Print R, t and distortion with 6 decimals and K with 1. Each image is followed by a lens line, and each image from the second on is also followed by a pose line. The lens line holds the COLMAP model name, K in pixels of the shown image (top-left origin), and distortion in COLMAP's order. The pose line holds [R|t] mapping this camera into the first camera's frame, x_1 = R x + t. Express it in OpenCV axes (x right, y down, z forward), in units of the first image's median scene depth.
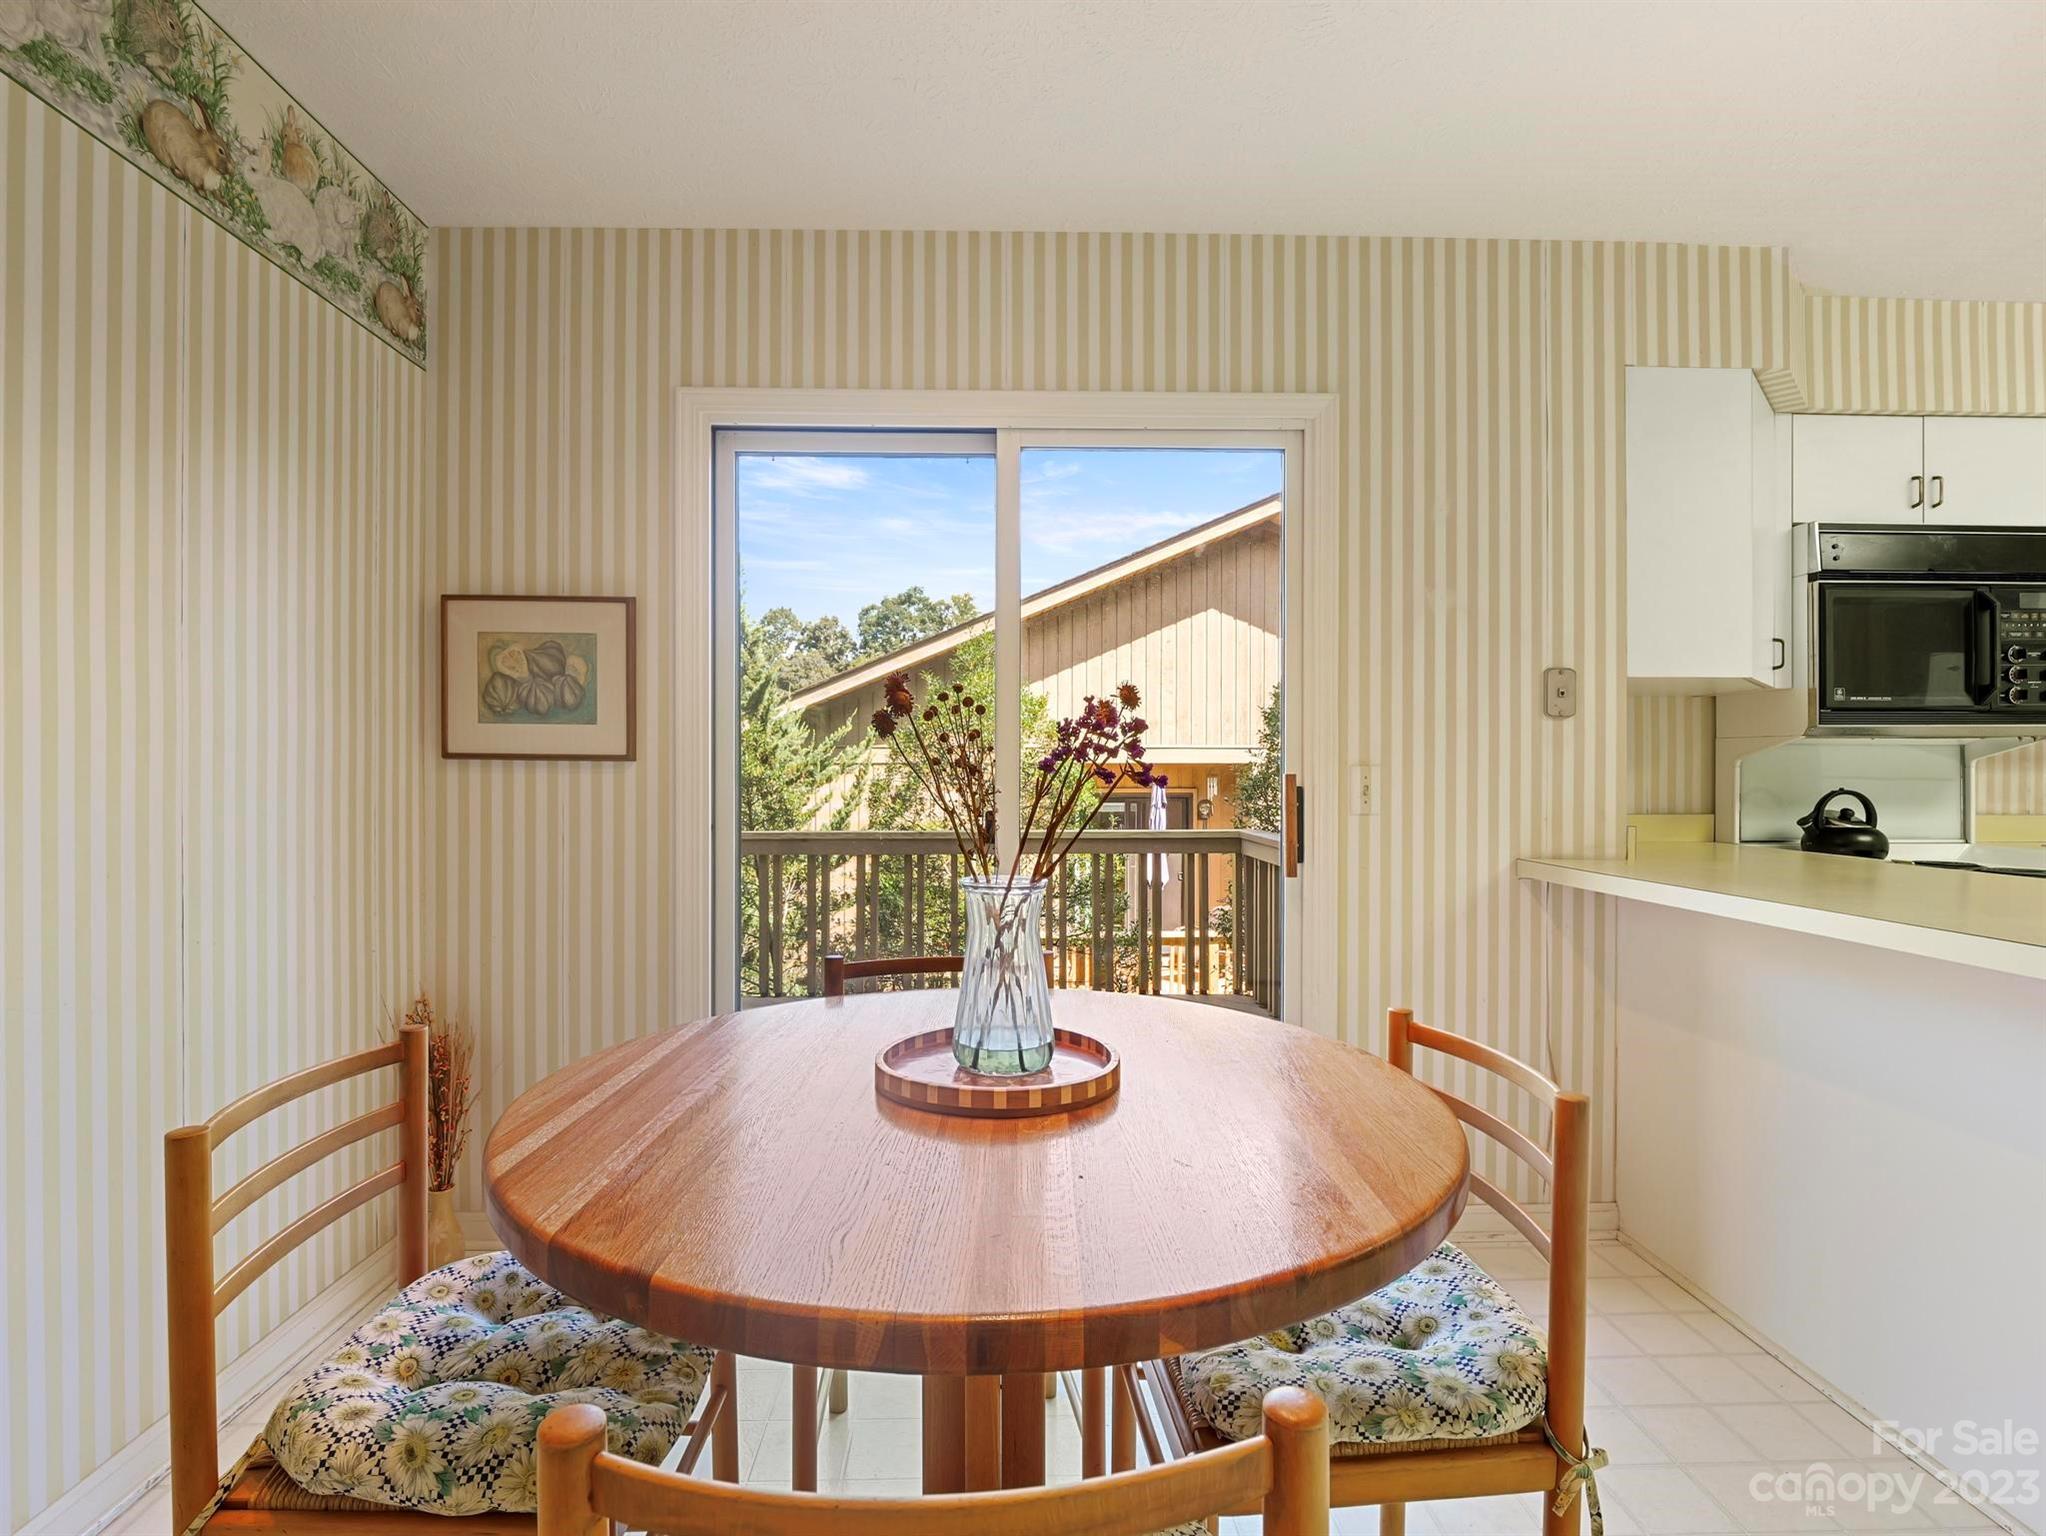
lens RADIAL K [[1008.2, 0, 1003.9], [0, 1008.2, 773.5], [0, 0, 1]] dist [-0.017685, -0.000213]
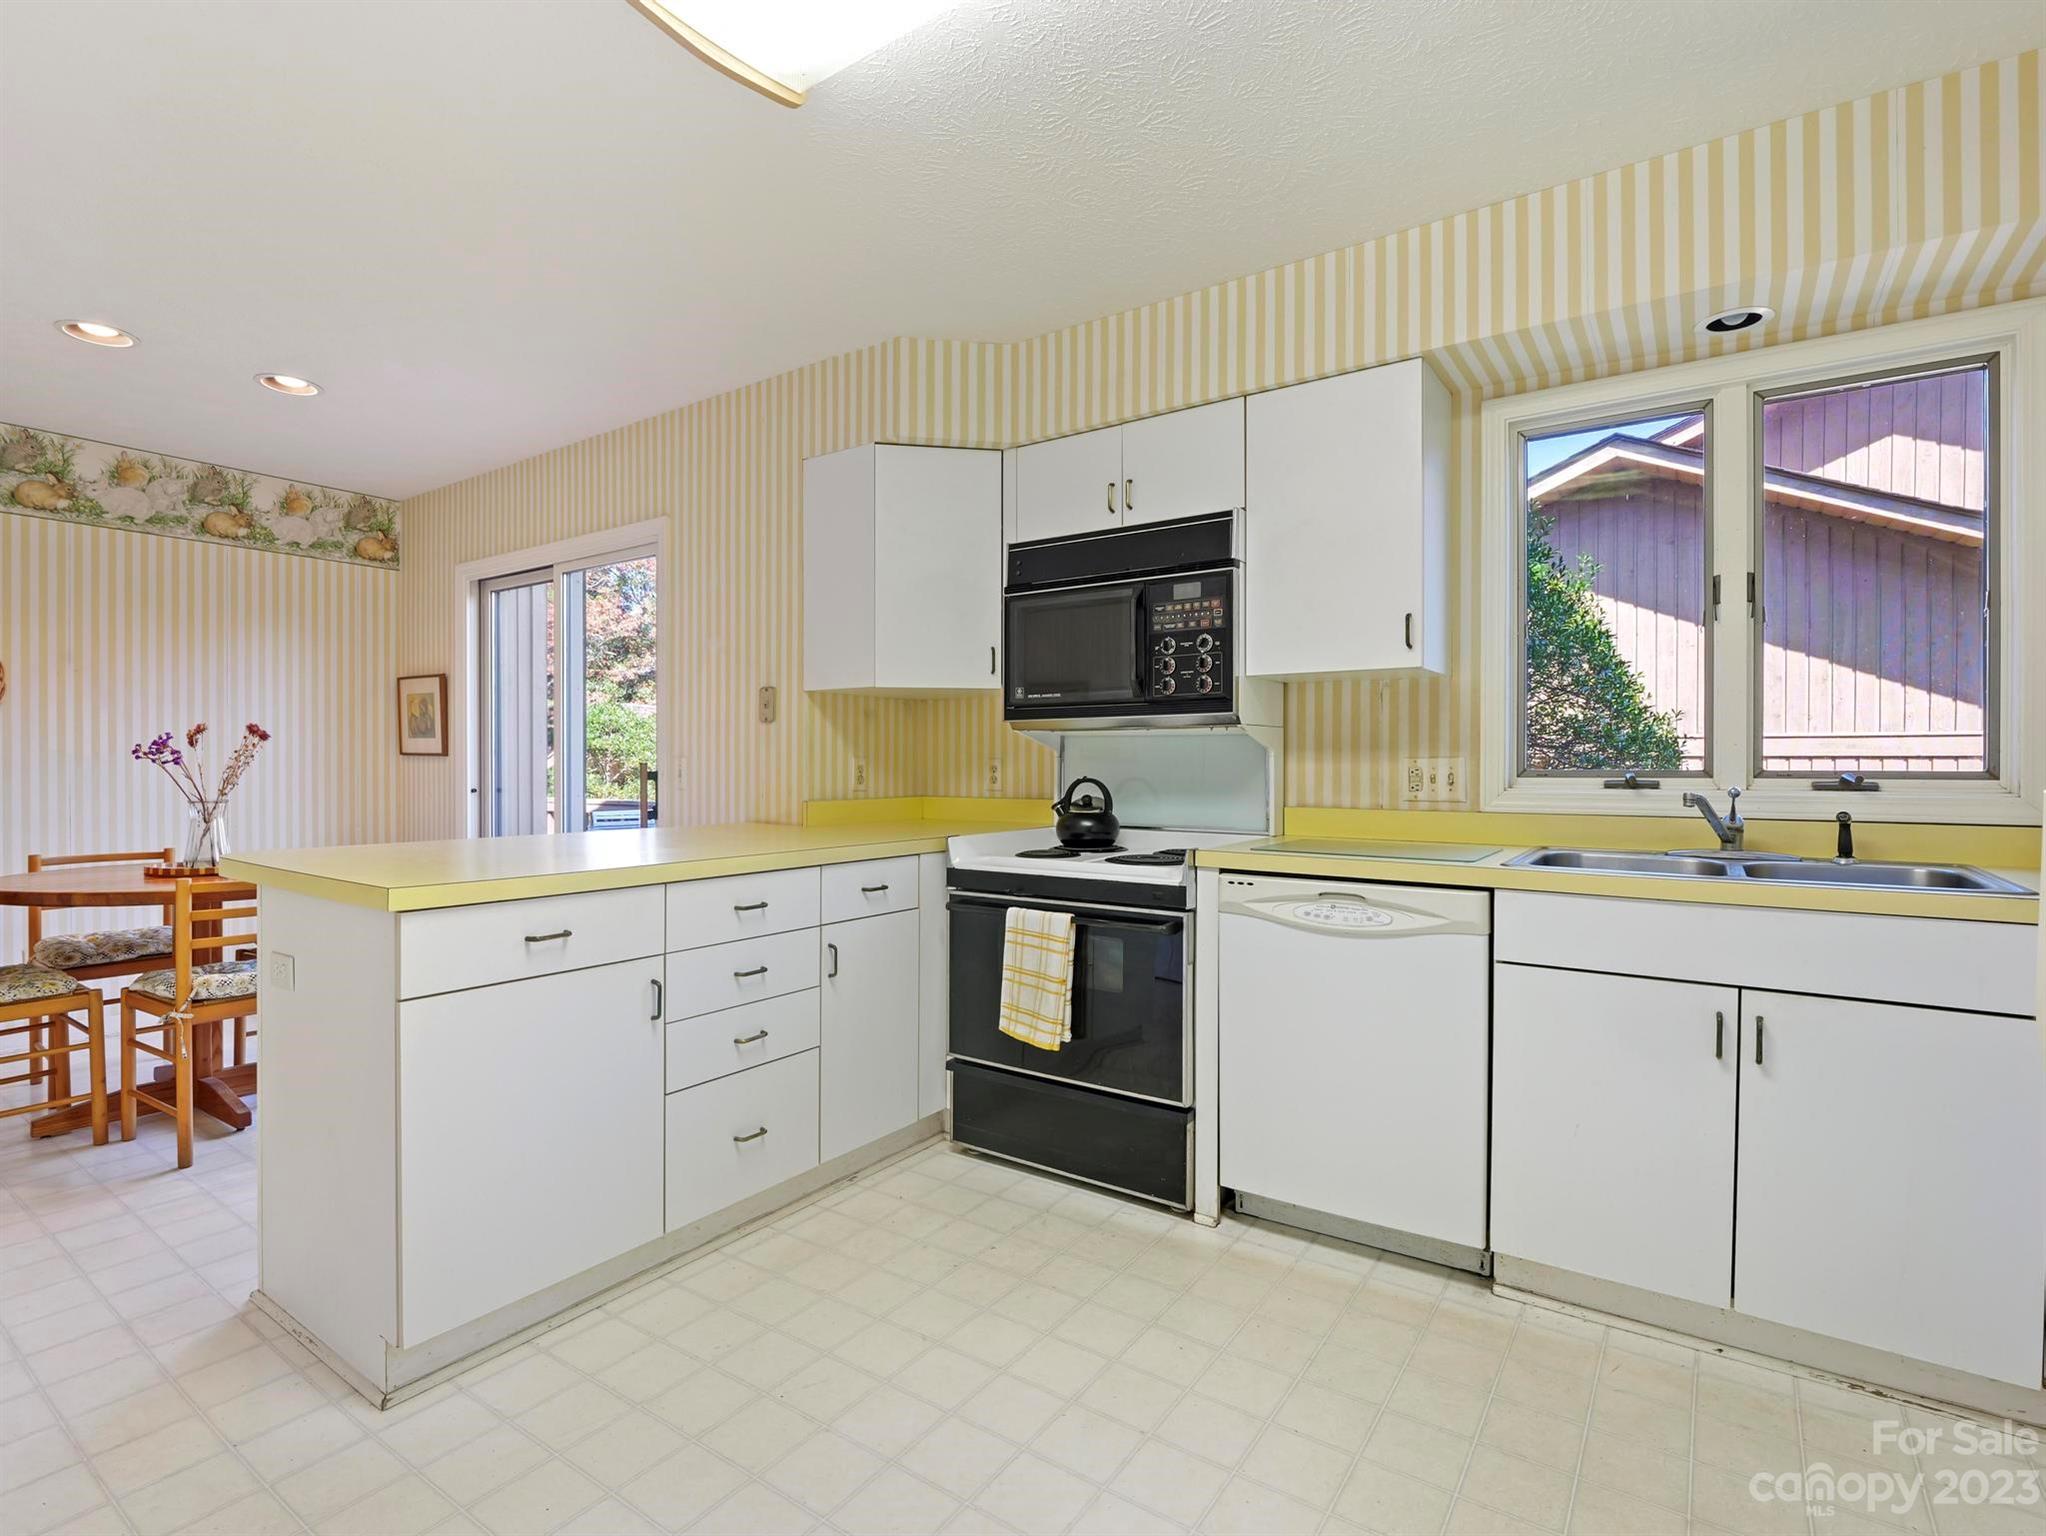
lens RADIAL K [[1008.2, 0, 1003.9], [0, 1008.2, 773.5], [0, 0, 1]] dist [-0.017685, -0.000213]
pose [[0.800488, 0.006551, -0.599314, 1.513151], [-0.001991, 0.999964, 0.008271, 0.002447], [0.599346, -0.005428, 0.800472, 0.069139]]
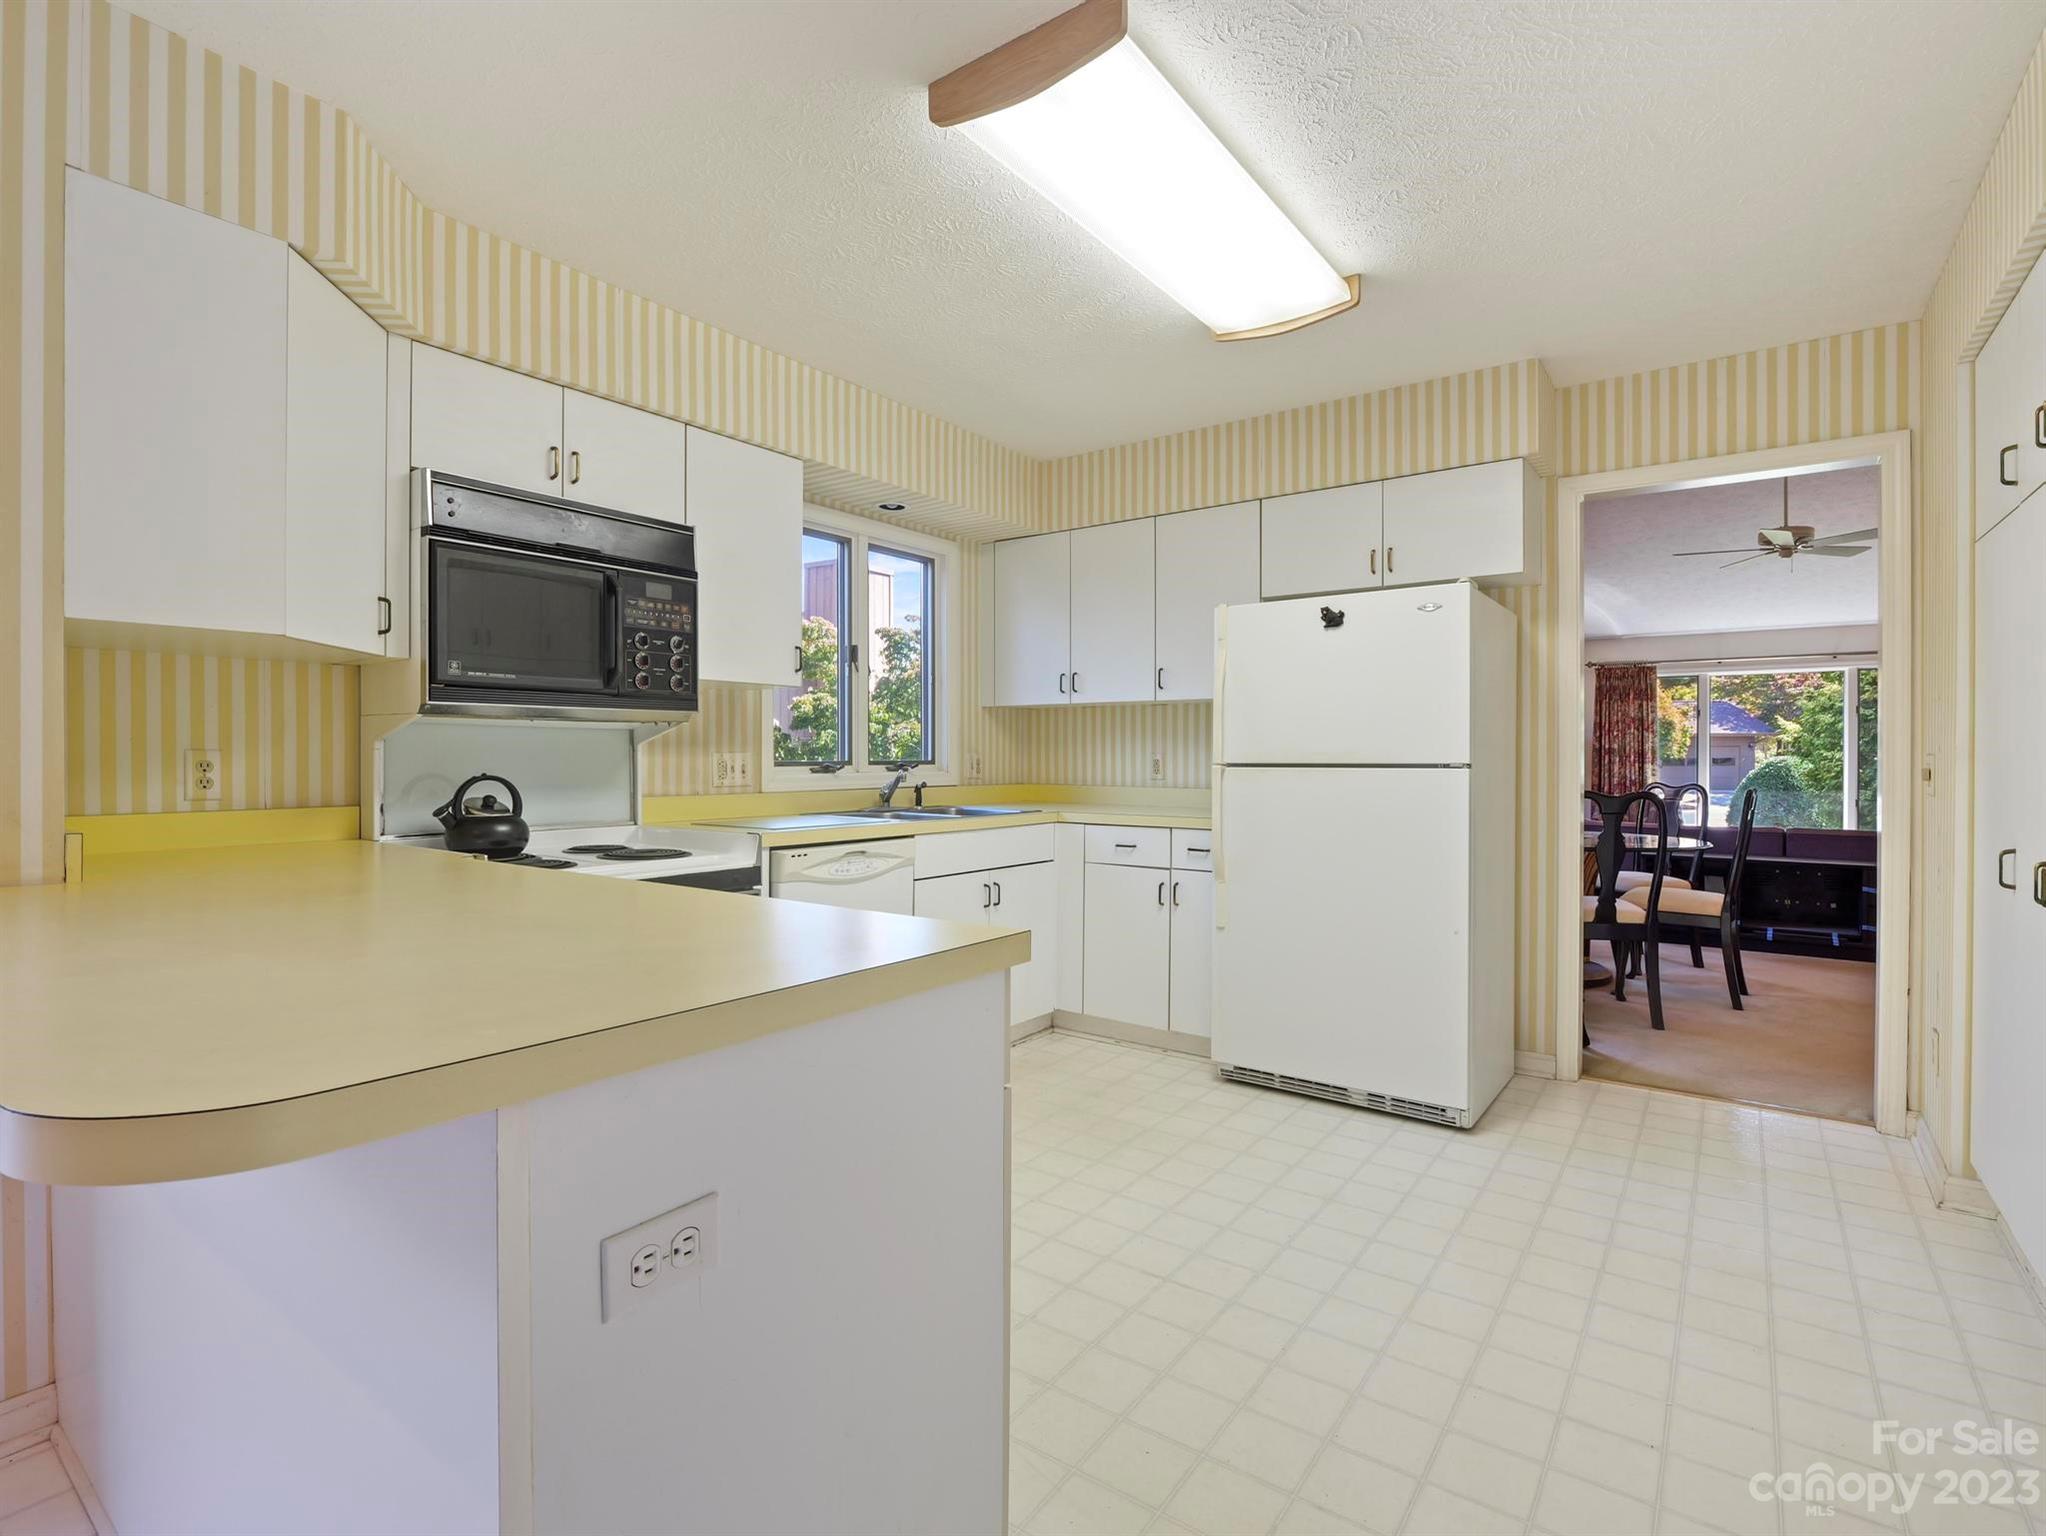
lens RADIAL K [[990.4, 0, 1023.0], [0, 990.4, 768.0], [0, 0, 1]] dist [-0.015797, 0.000450]
pose [[0.606507, -0.008612, 0.795032, 0.447693], [0.001466, 0.999952, 0.009714, 0.001865], [-0.795077, -0.004726, 0.606490, 0.063207]]
